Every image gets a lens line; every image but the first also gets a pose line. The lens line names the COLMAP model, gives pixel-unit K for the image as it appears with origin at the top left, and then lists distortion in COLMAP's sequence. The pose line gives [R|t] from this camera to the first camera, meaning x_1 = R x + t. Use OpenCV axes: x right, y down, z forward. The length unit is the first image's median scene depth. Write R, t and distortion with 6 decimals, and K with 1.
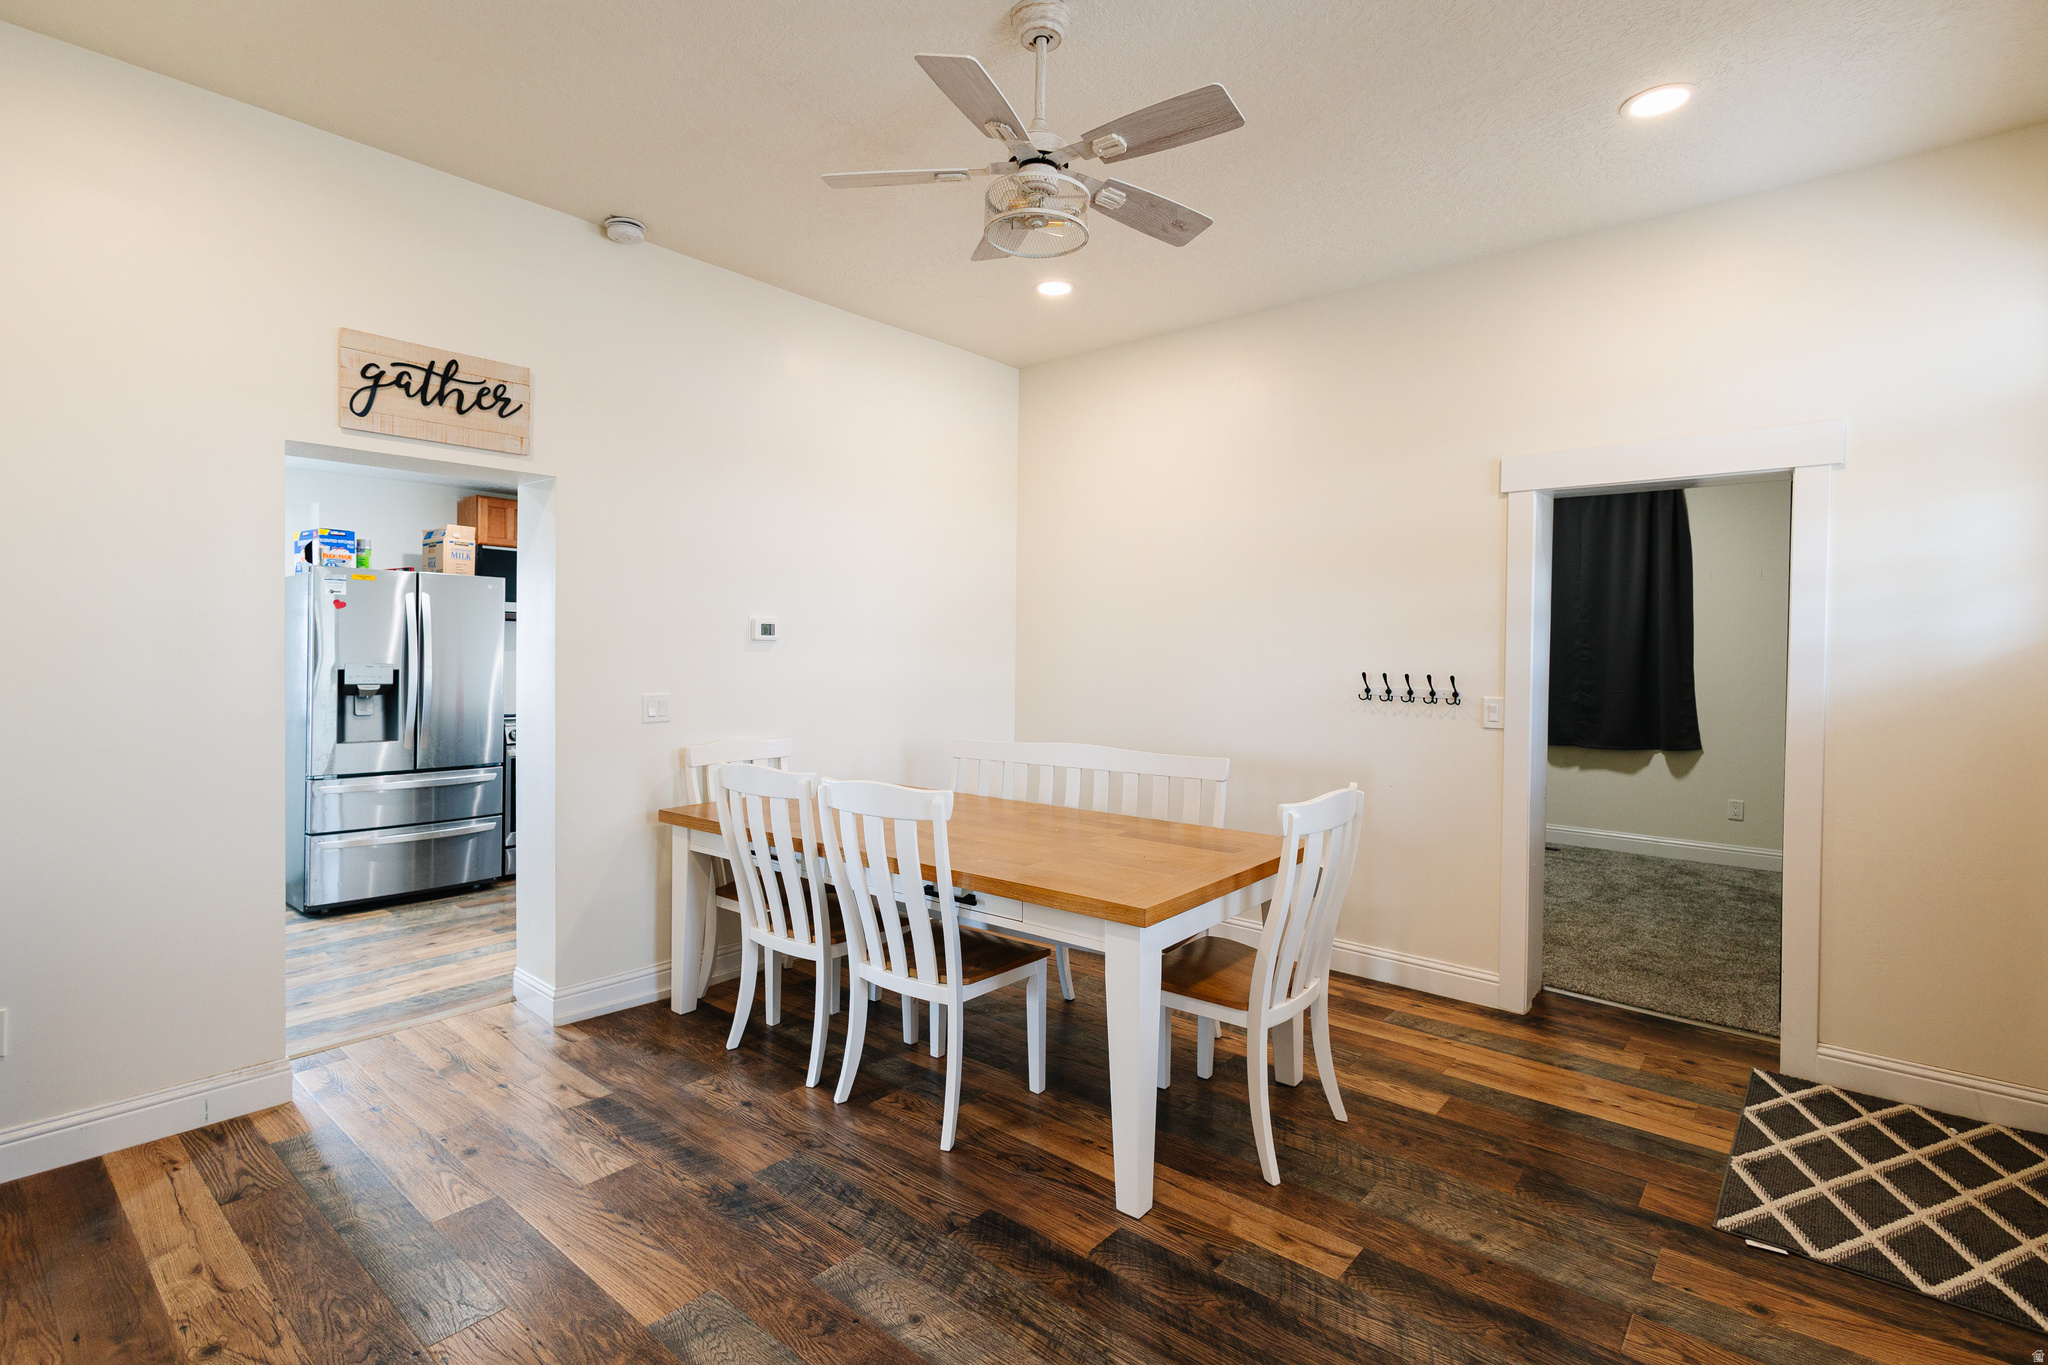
lens RADIAL K [[956.1, 0, 1007.8], [0, 956.1, 646.1], [0, 0, 1]] dist [0.004434, -0.000289]
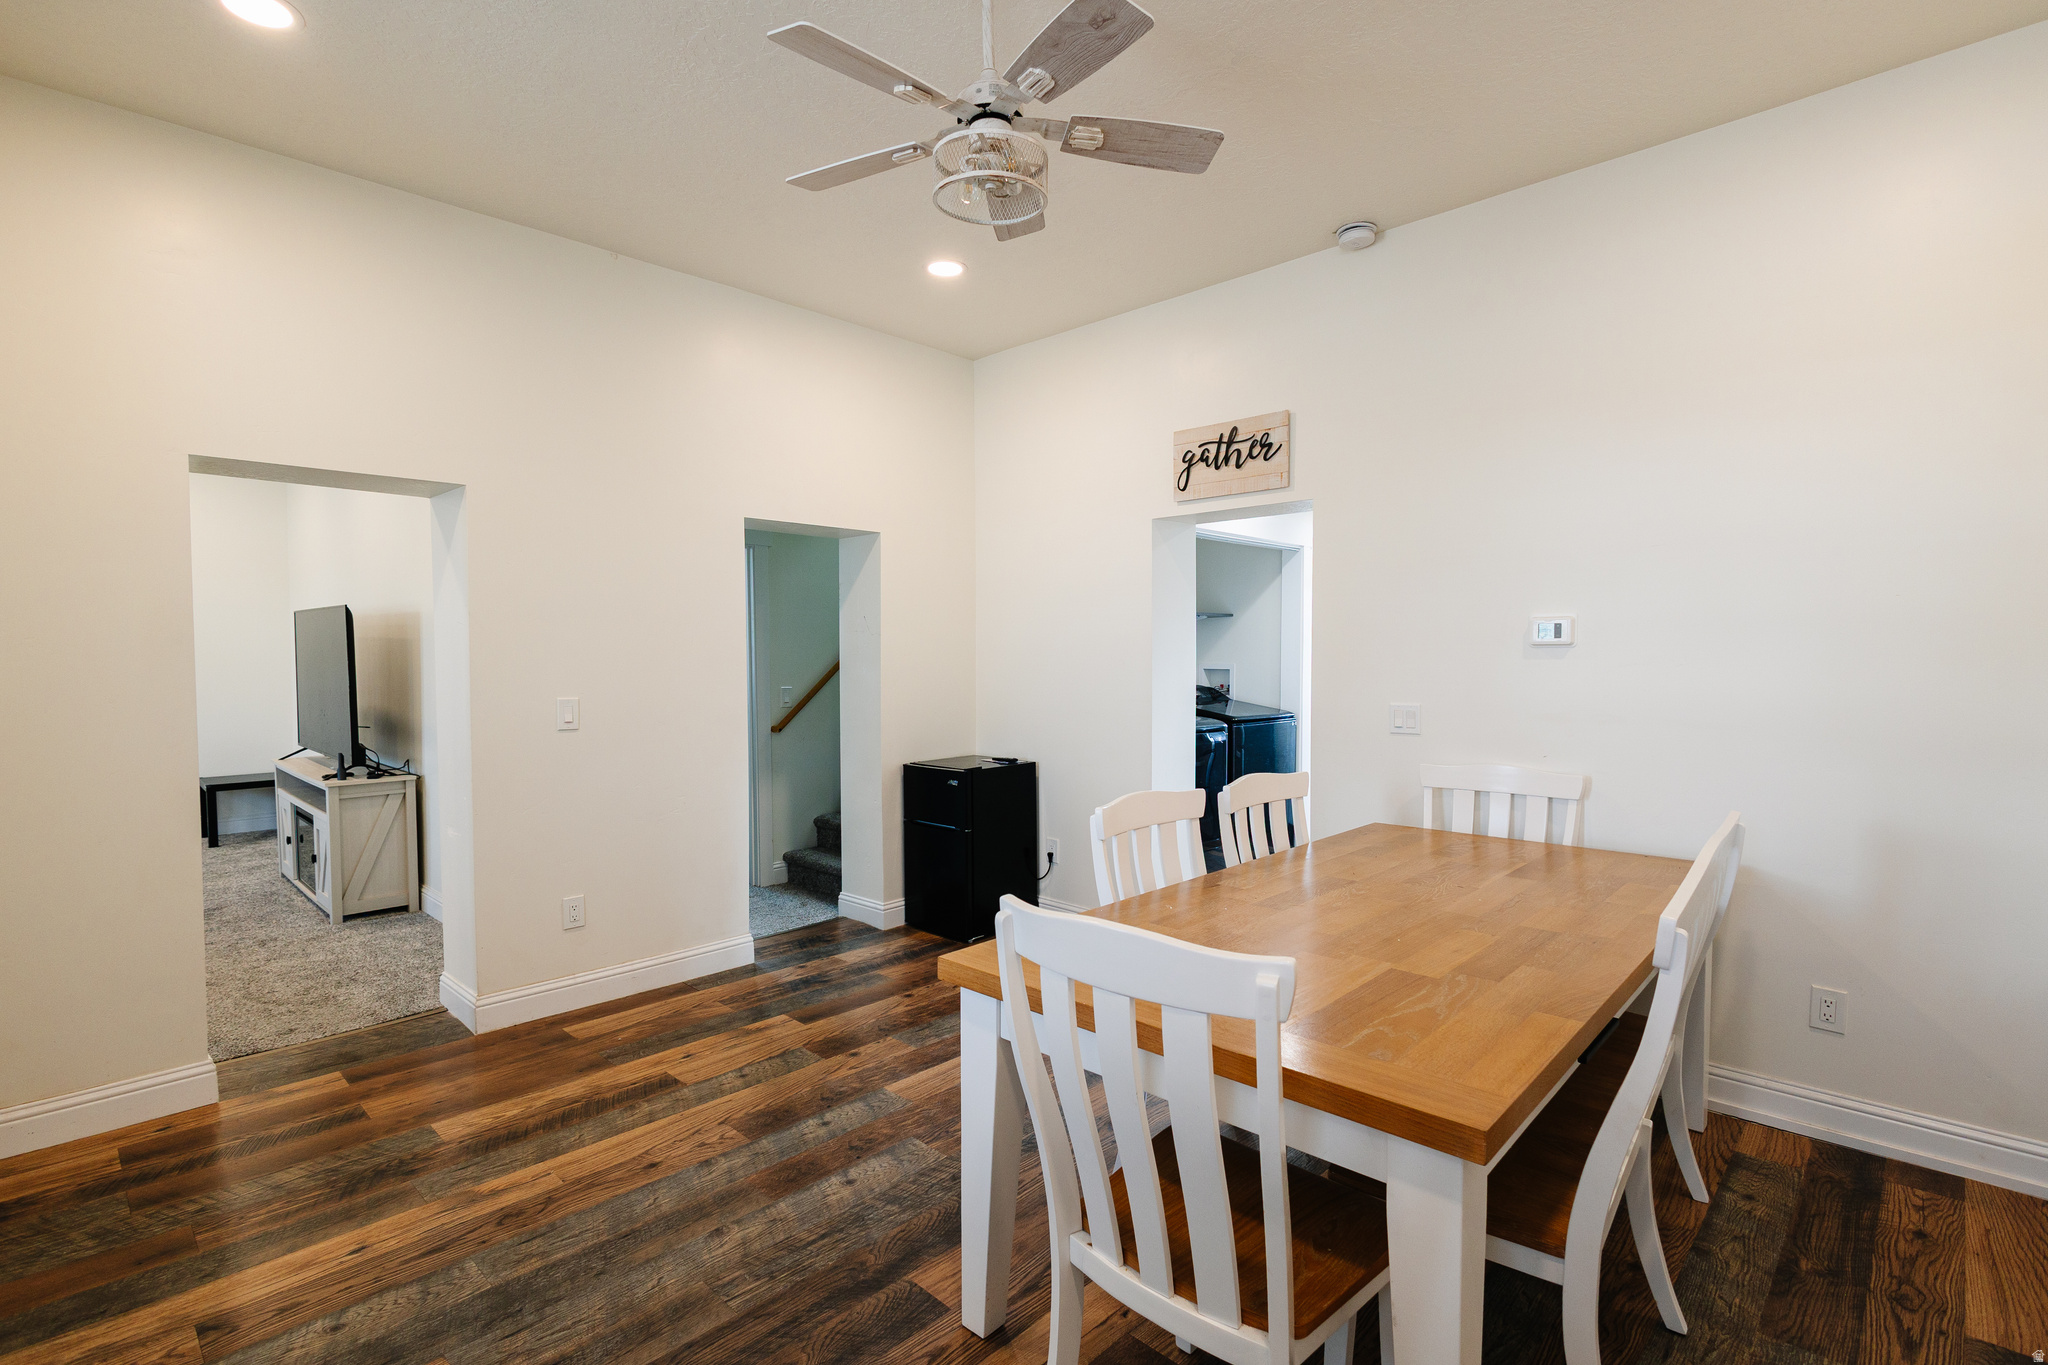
lens RADIAL K [[956.1, 0, 1019.0], [0, 956.1, 671.7], [0, 0, 1]] dist [0.004434, -0.000289]
pose [[-0.054511, 0.013721, -0.998419, 0.679659], [0.001394, 0.999906, 0.013665, 0.005577], [0.998512, -0.000647, -0.054525, 0.765530]]
